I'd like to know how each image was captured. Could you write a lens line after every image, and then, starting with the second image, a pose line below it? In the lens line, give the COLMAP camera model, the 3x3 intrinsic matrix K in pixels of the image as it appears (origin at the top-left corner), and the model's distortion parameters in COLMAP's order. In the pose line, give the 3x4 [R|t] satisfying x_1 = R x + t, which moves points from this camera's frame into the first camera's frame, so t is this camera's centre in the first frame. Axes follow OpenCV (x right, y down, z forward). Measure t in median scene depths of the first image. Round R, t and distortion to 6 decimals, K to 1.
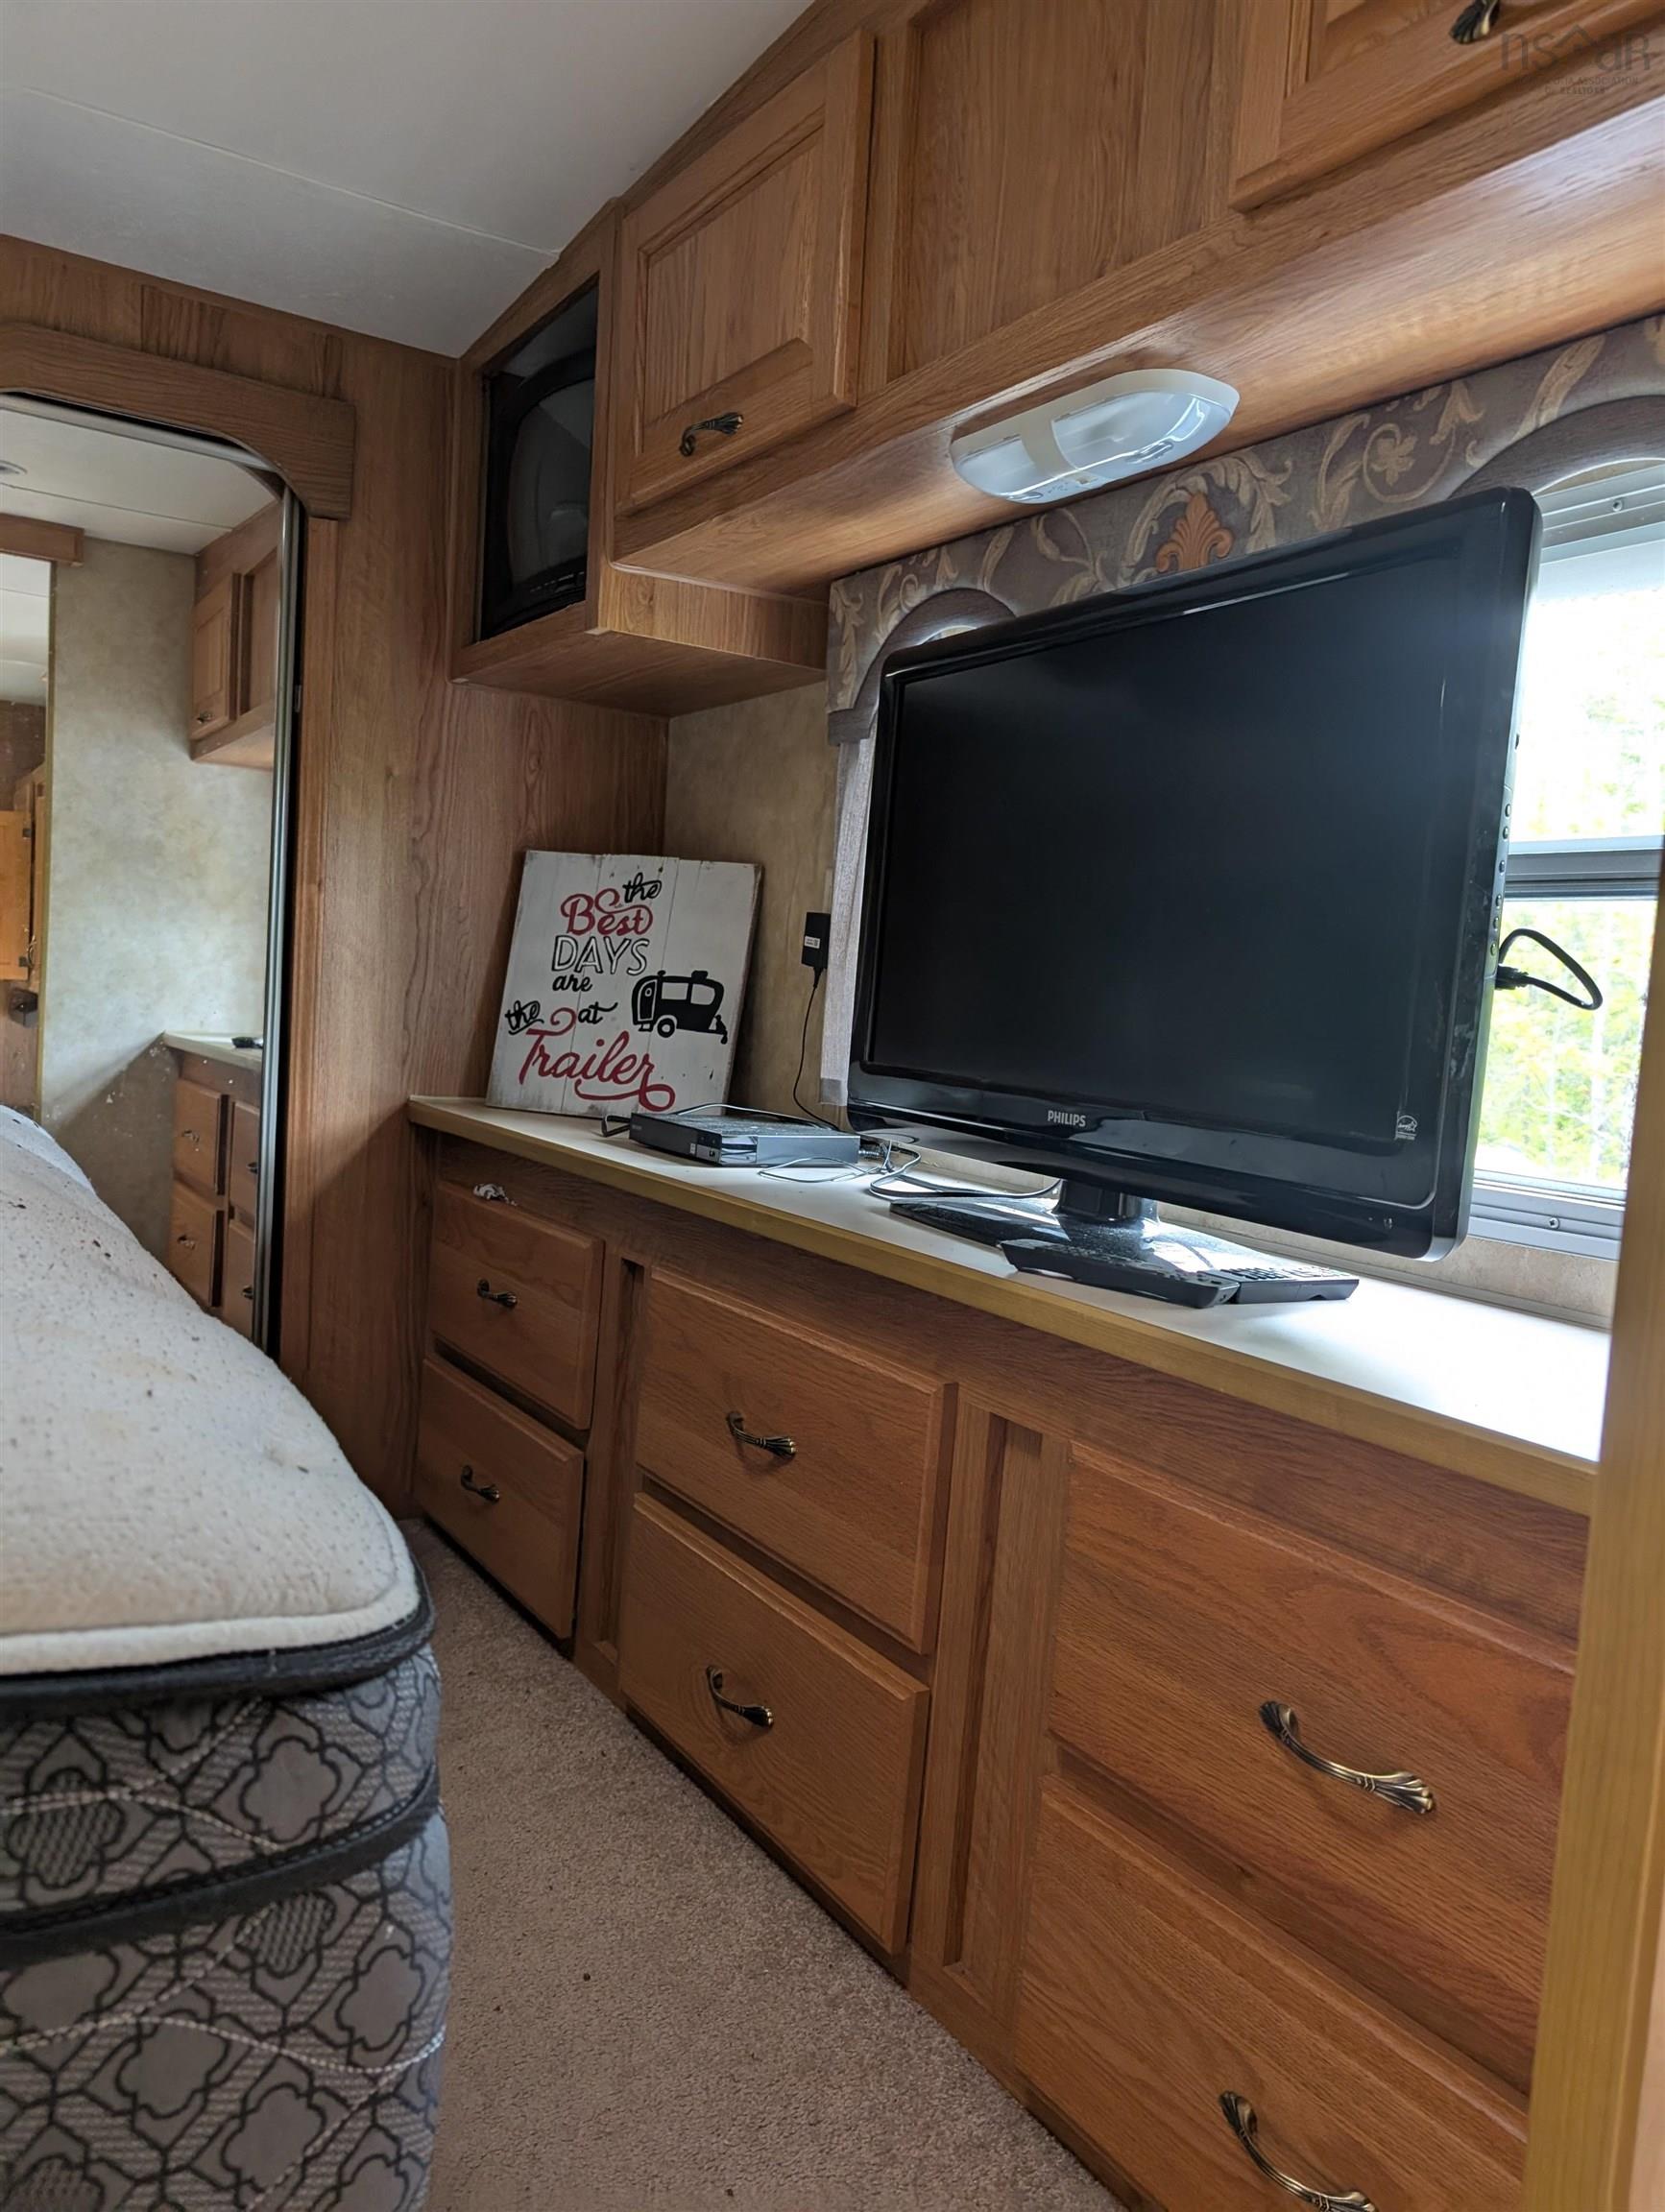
lens RADIAL K [[1586.9, 0, 835.5], [0, 1586.9, 1099.0], [0, 0, 1]] dist [0.008654, 0.001417]
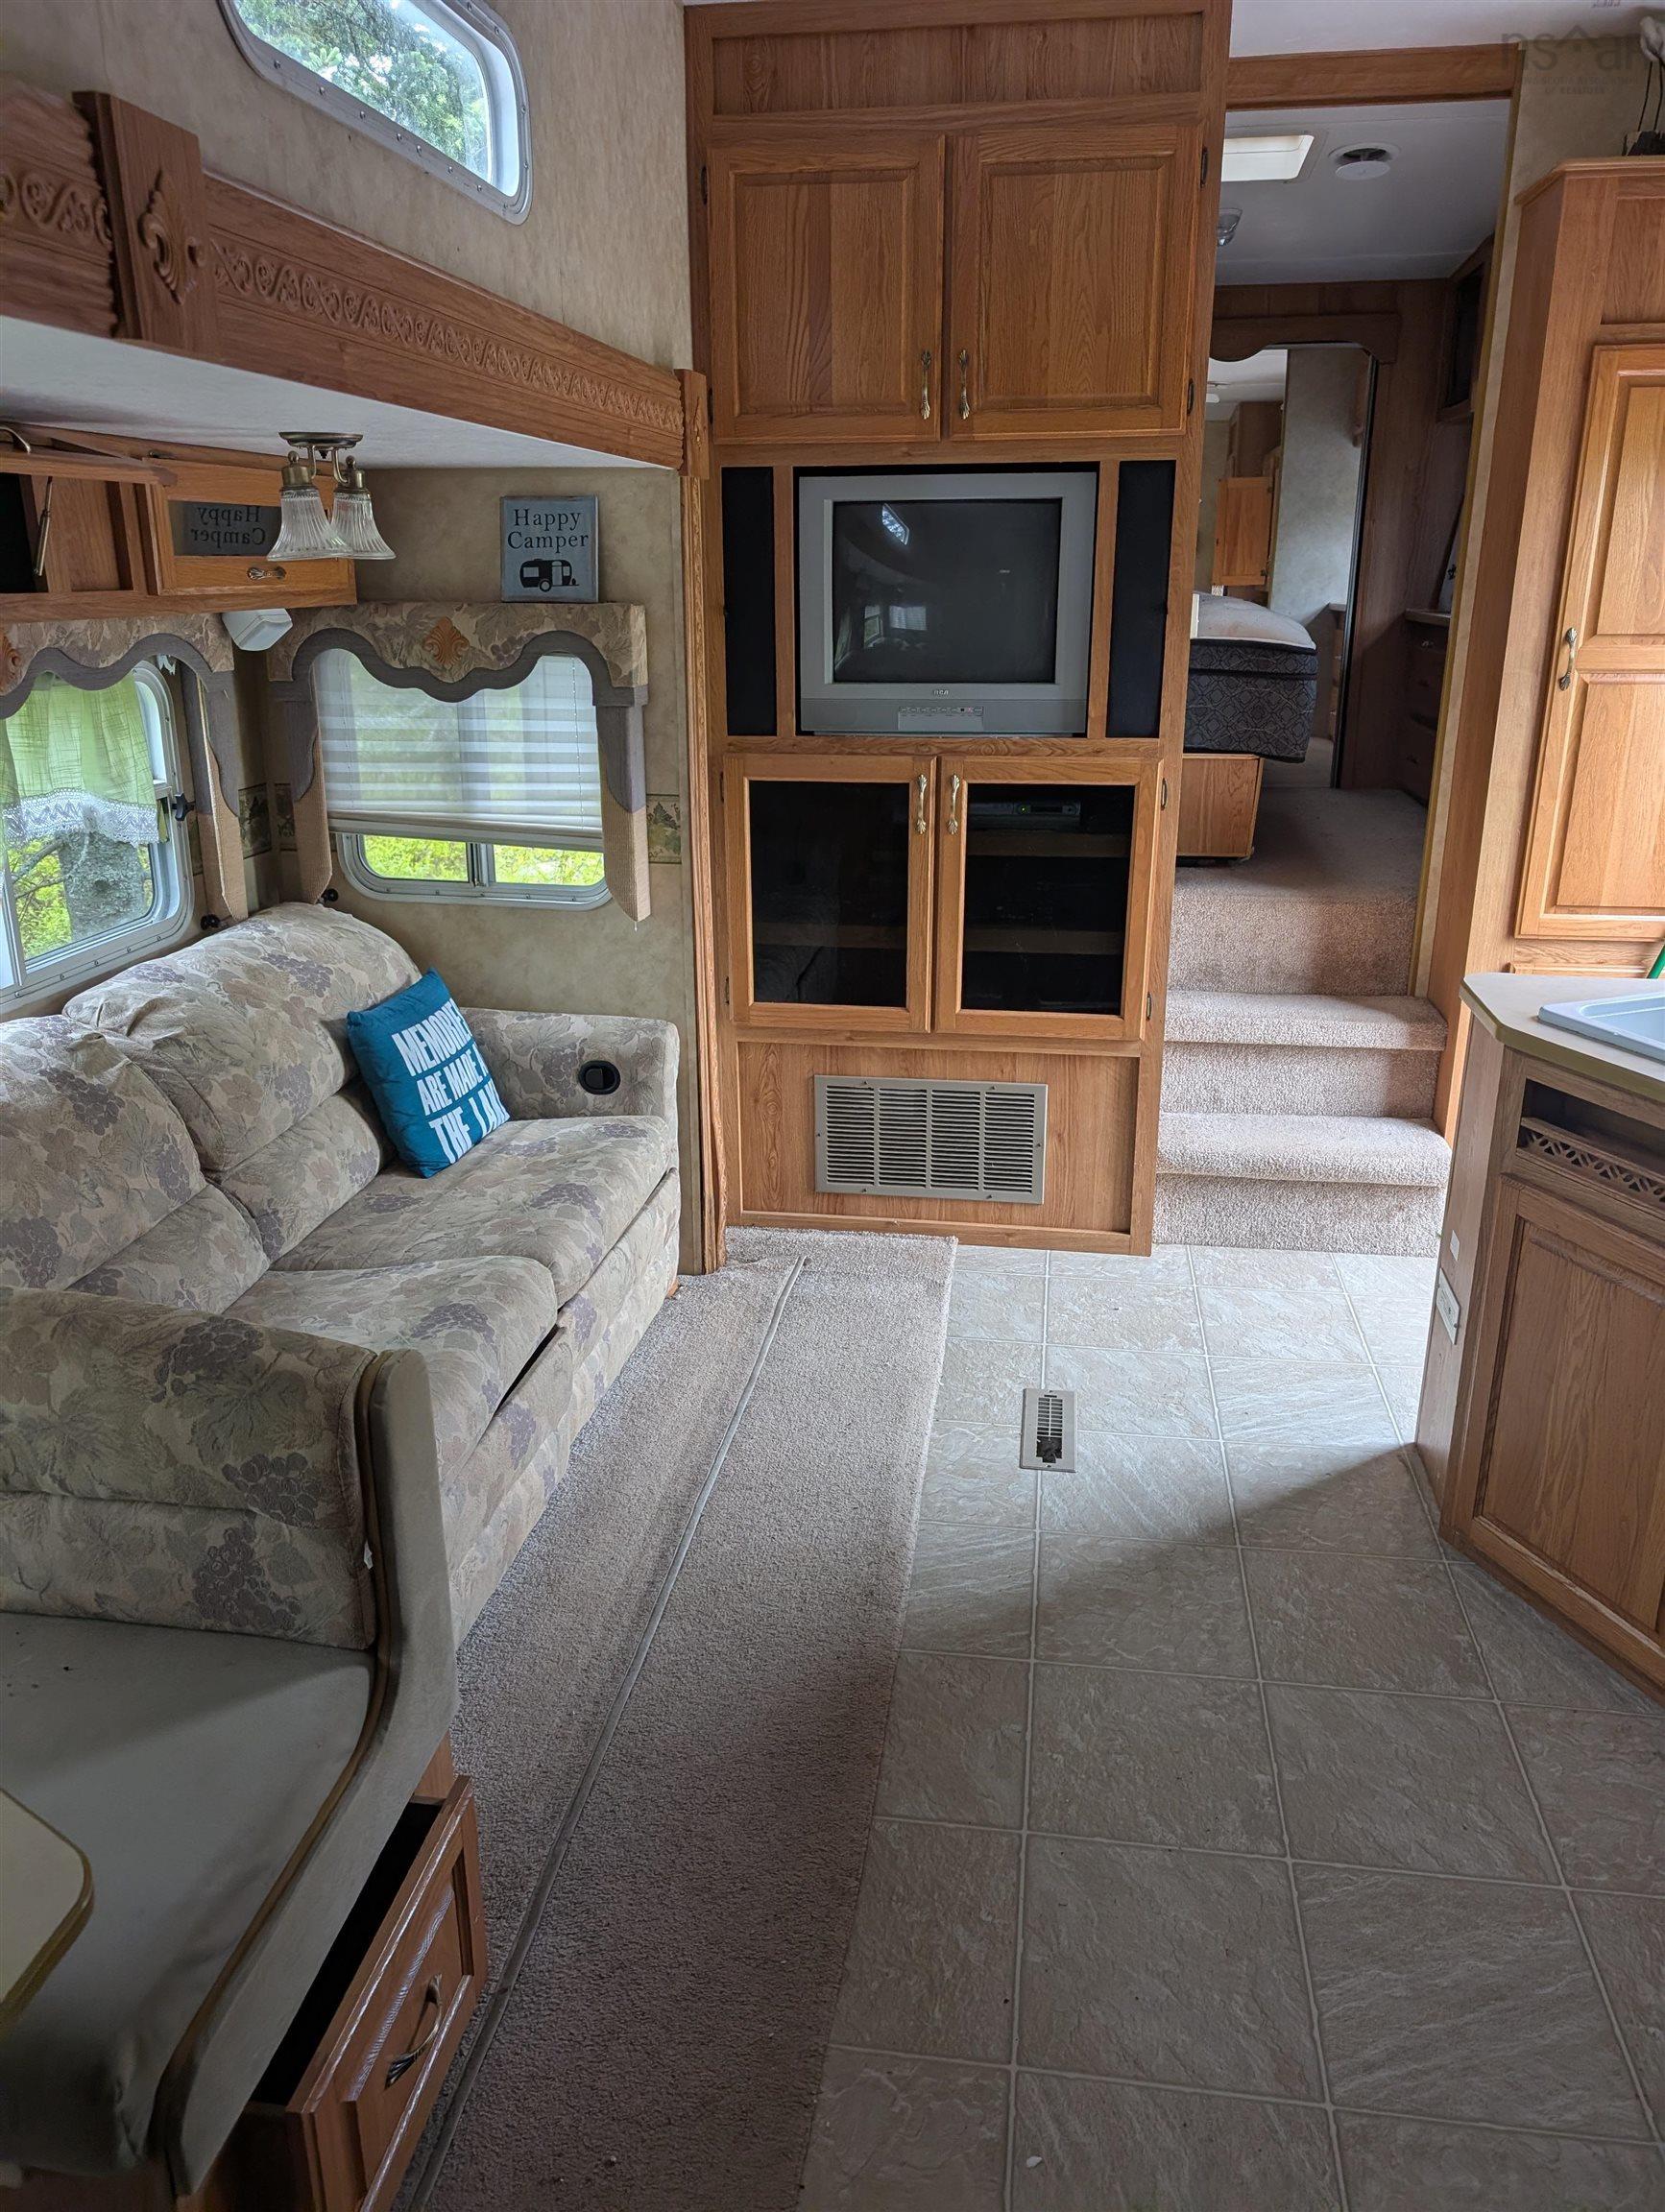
lens RADIAL K [[1586.9, 0, 835.5], [0, 1586.9, 1099.0], [0, 0, 1]] dist [0.008654, 0.001417]
pose [[0.748775, 0.141756, -0.647488, 3.160174], [0.010860, 0.974108, 0.225823, 0.707673], [0.662735, -0.176123, 0.727848, -6.176812]]
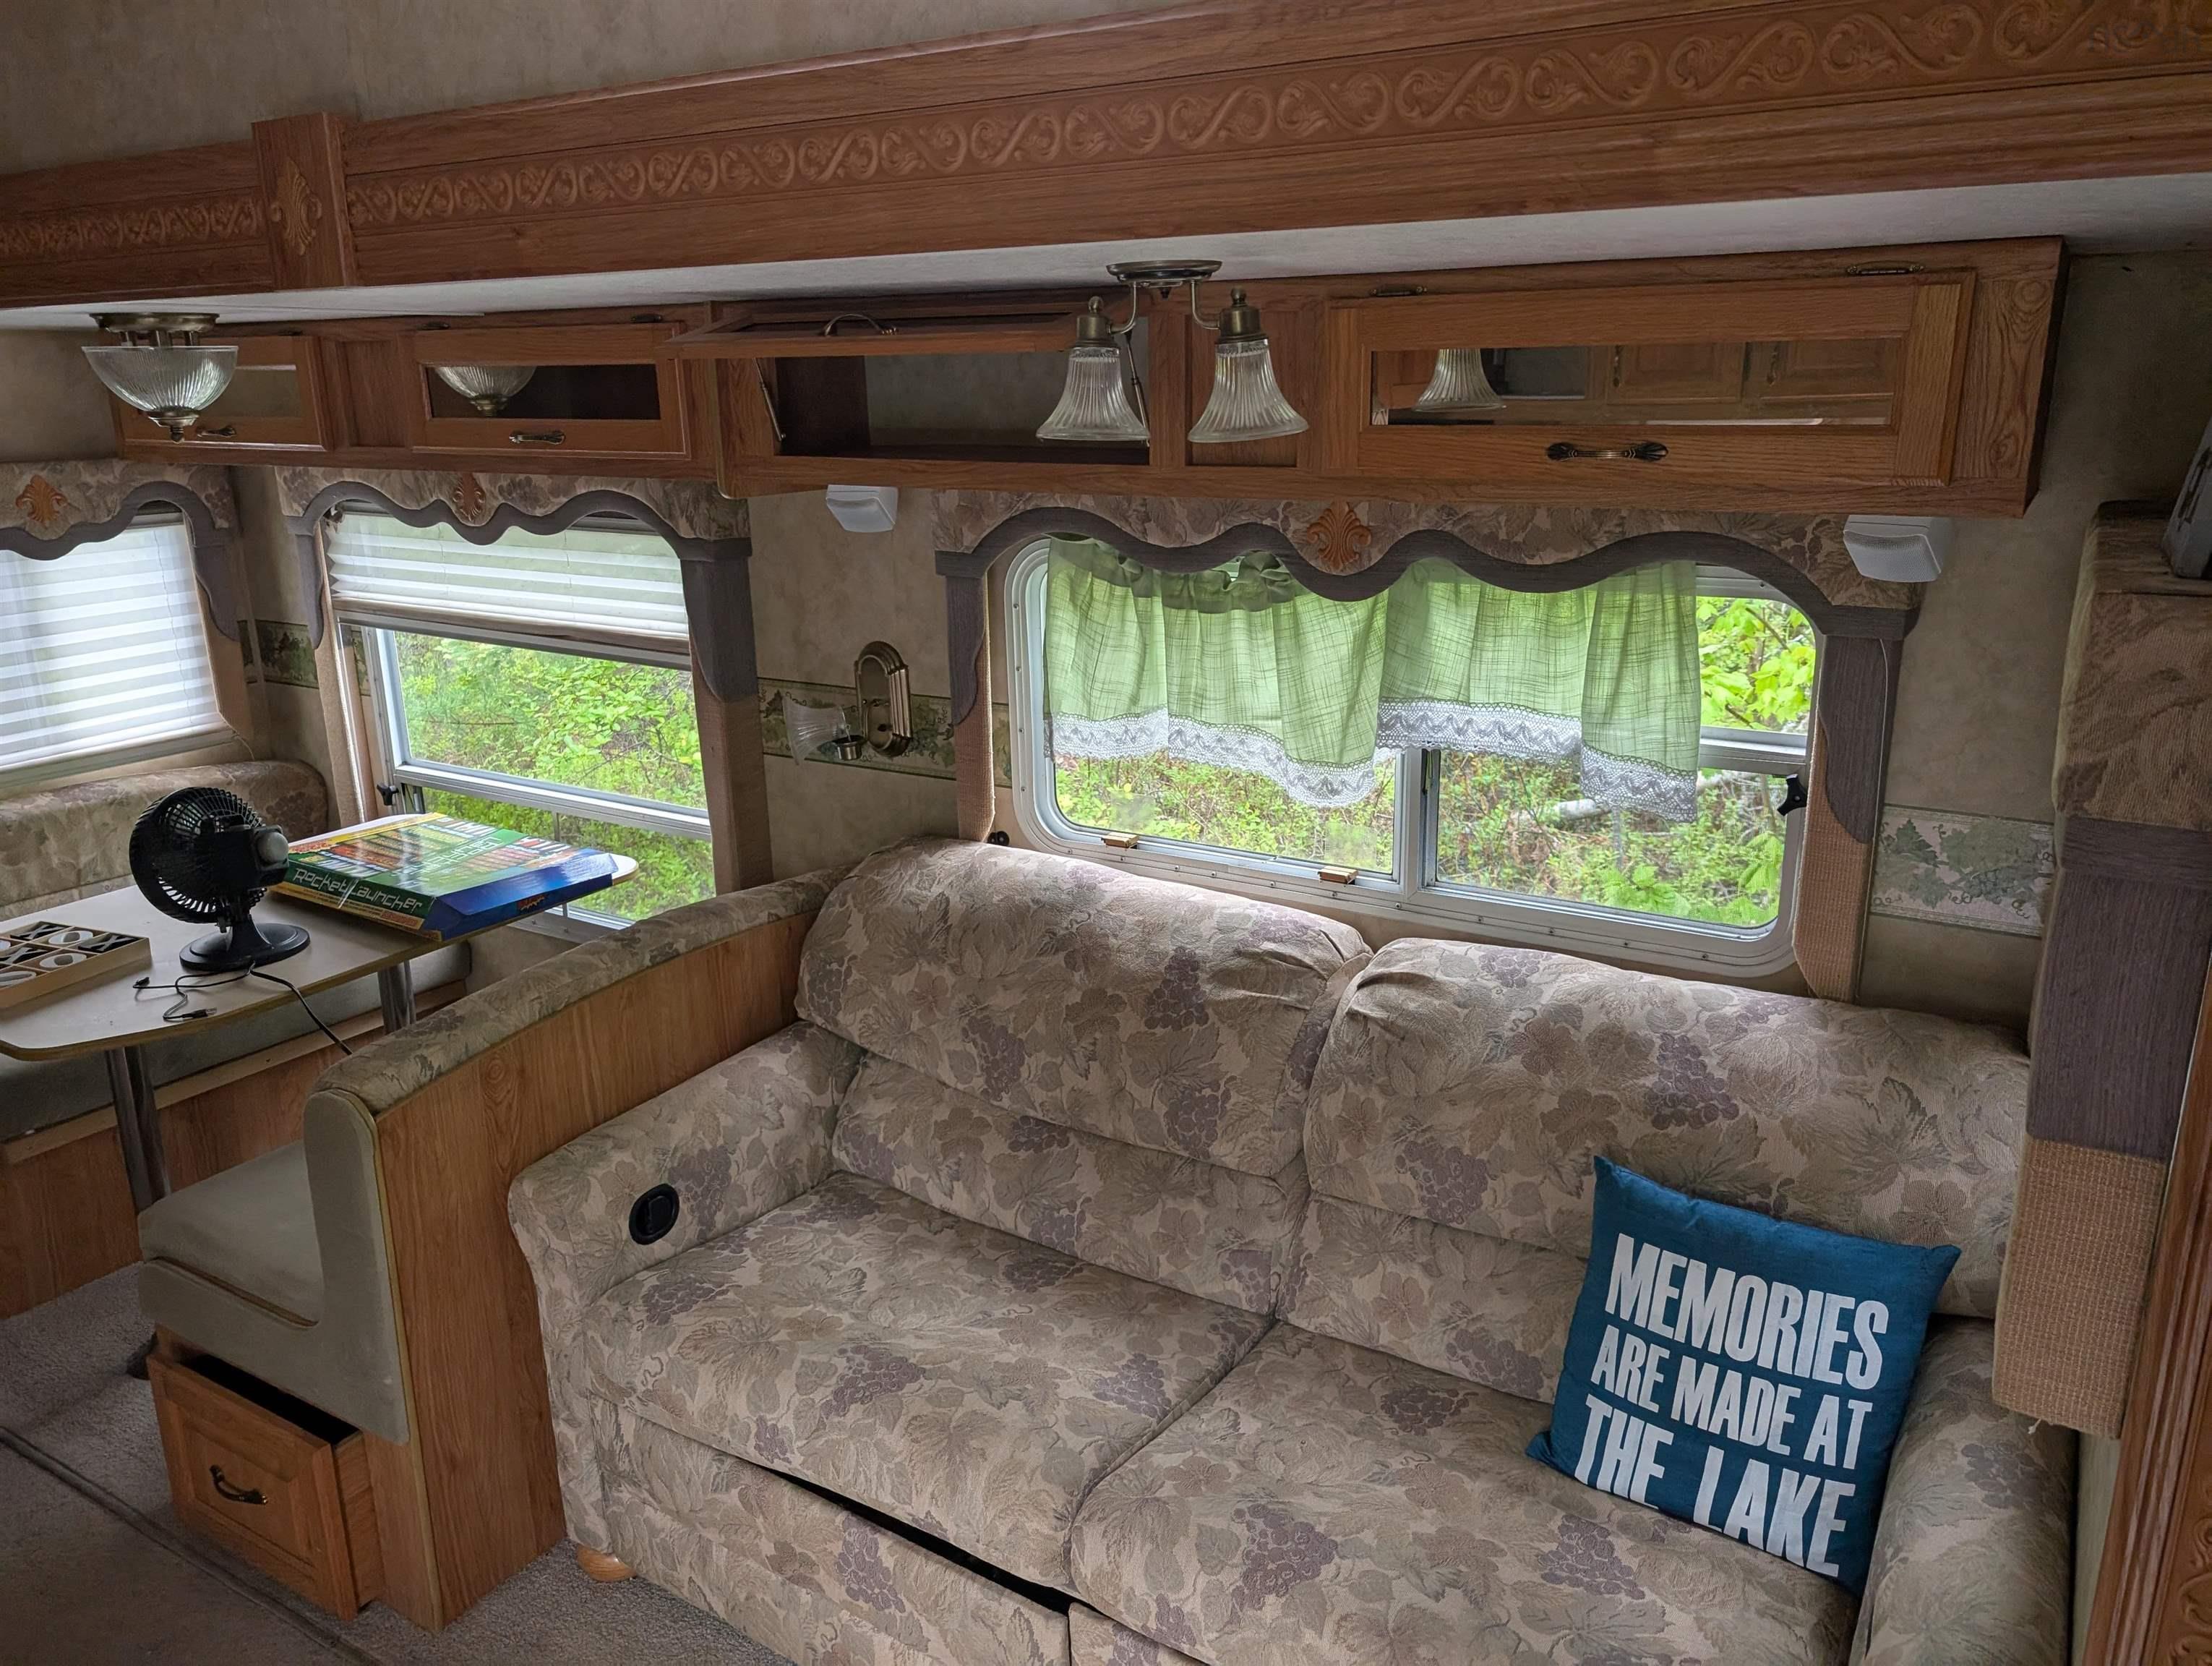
lens RADIAL K [[1587.0, 0, 1117.3], [0, 1587.0, 823.6], [0, 0, 1]] dist [0.008654, 0.001417]
pose [[-0.897263, 0.064307, -0.436787, 0.685195], [-0.078443, 0.950373, 0.301062, 0.060785], [0.434471, 0.304395, -0.847690, -1.175694]]
